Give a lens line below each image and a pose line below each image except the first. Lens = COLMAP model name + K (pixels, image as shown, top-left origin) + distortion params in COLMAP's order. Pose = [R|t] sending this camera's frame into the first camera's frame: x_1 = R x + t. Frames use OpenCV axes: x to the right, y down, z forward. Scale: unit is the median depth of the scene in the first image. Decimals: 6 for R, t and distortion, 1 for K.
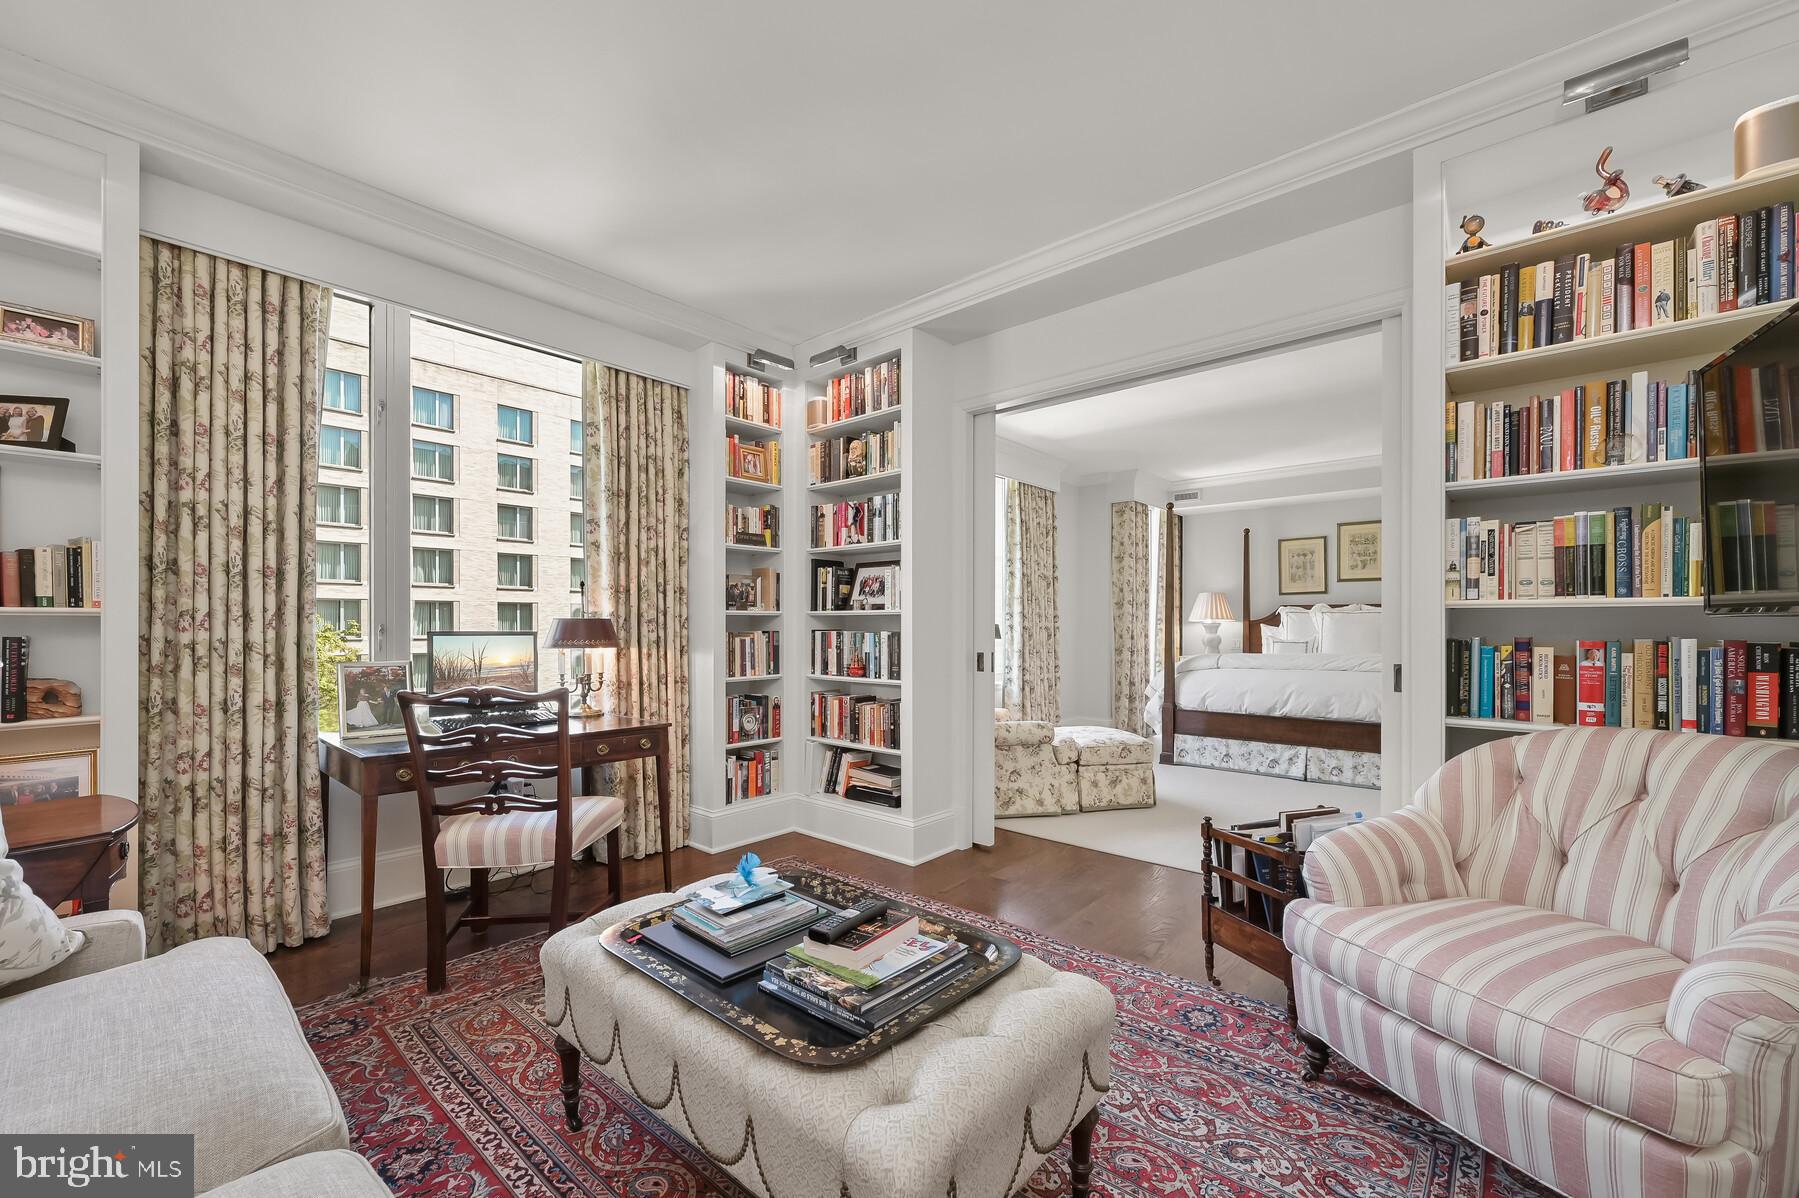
lens RADIAL K [[734.3, 0, 911.1], [0, 734.3, 624.0], [0, 0, 1]] dist [0.000650, 0.000265]
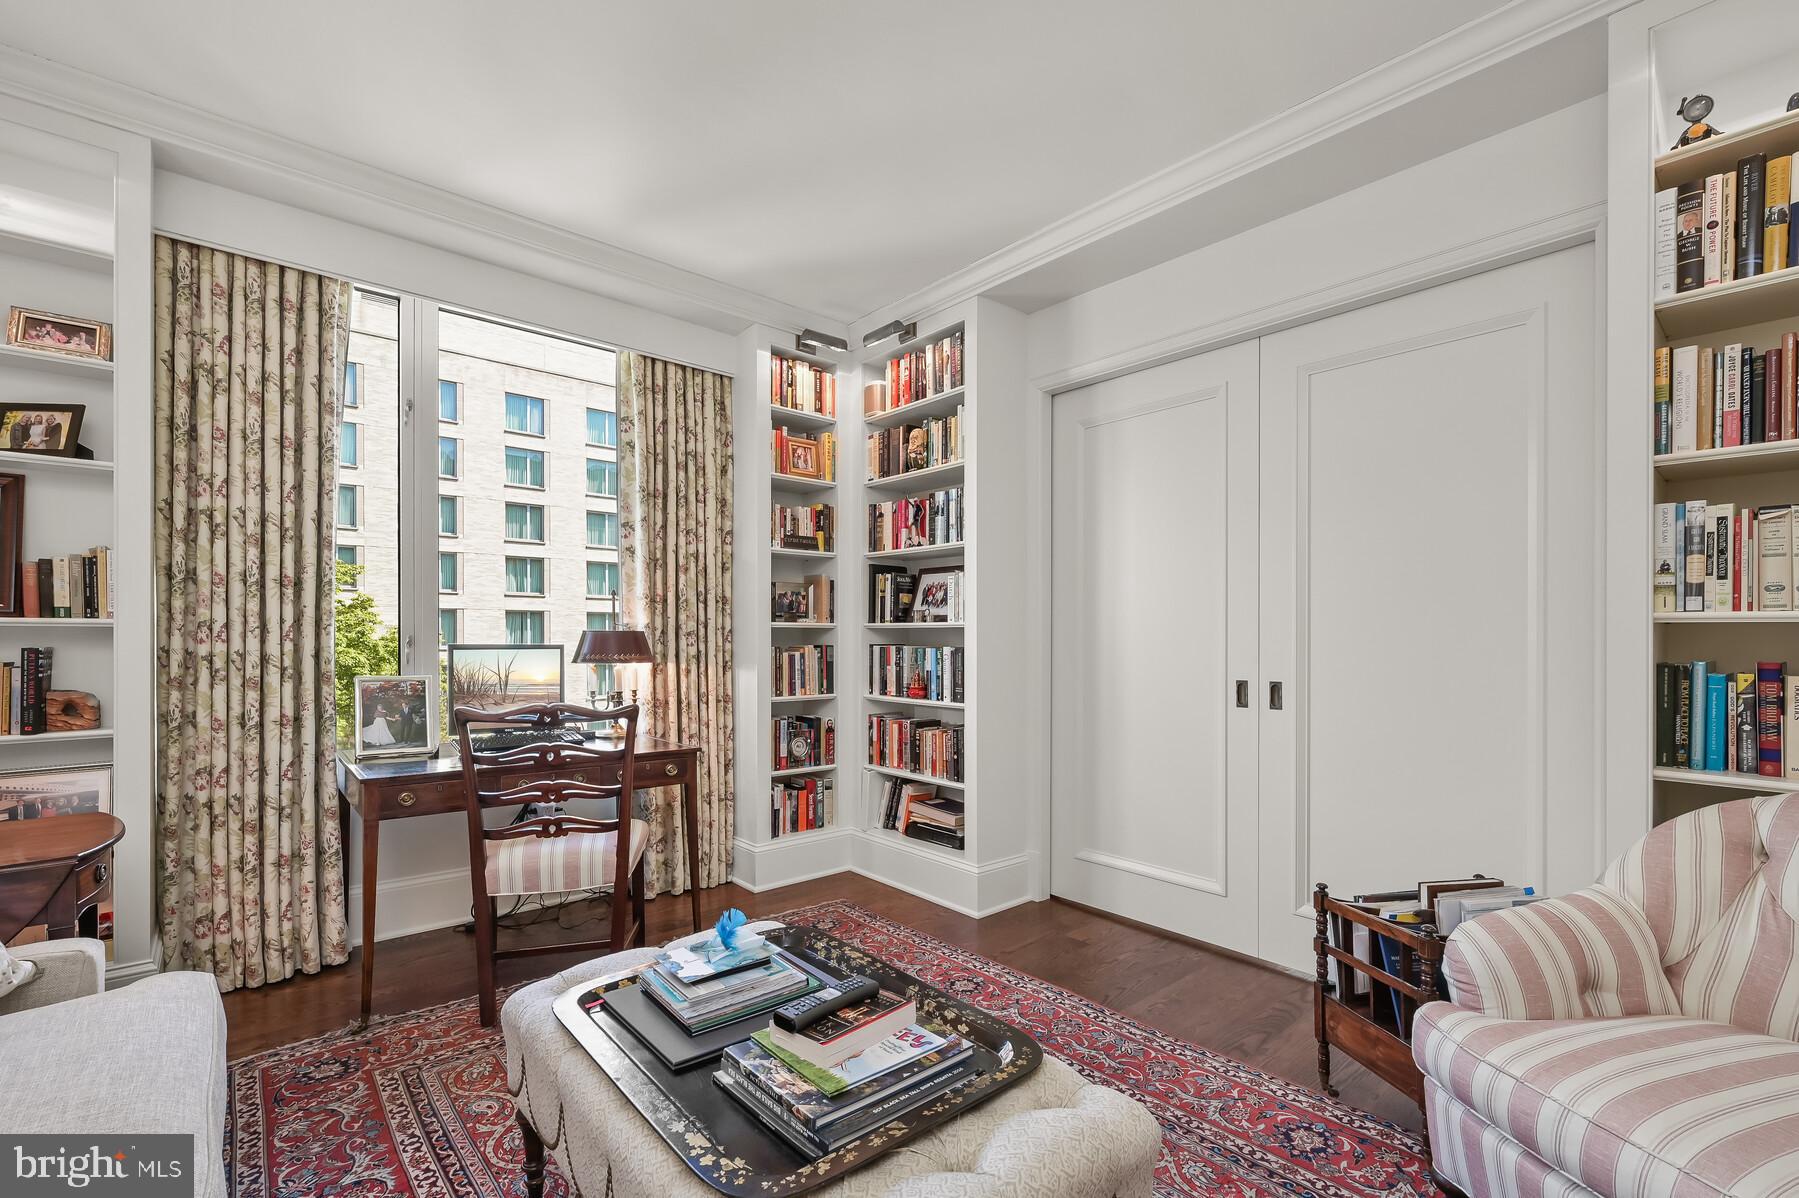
lens RADIAL K [[809.0, 0, 906.0], [0, 809.0, 635.4], [0, 0, 1]] dist [-0.000567, 0.000747]
pose [[0.990904, 0.004963, -0.134480, 0.073864], [-0.005163, 0.999986, -0.001141, -0.003478], [0.134472, 0.001825, 0.990916, 0.070783]]
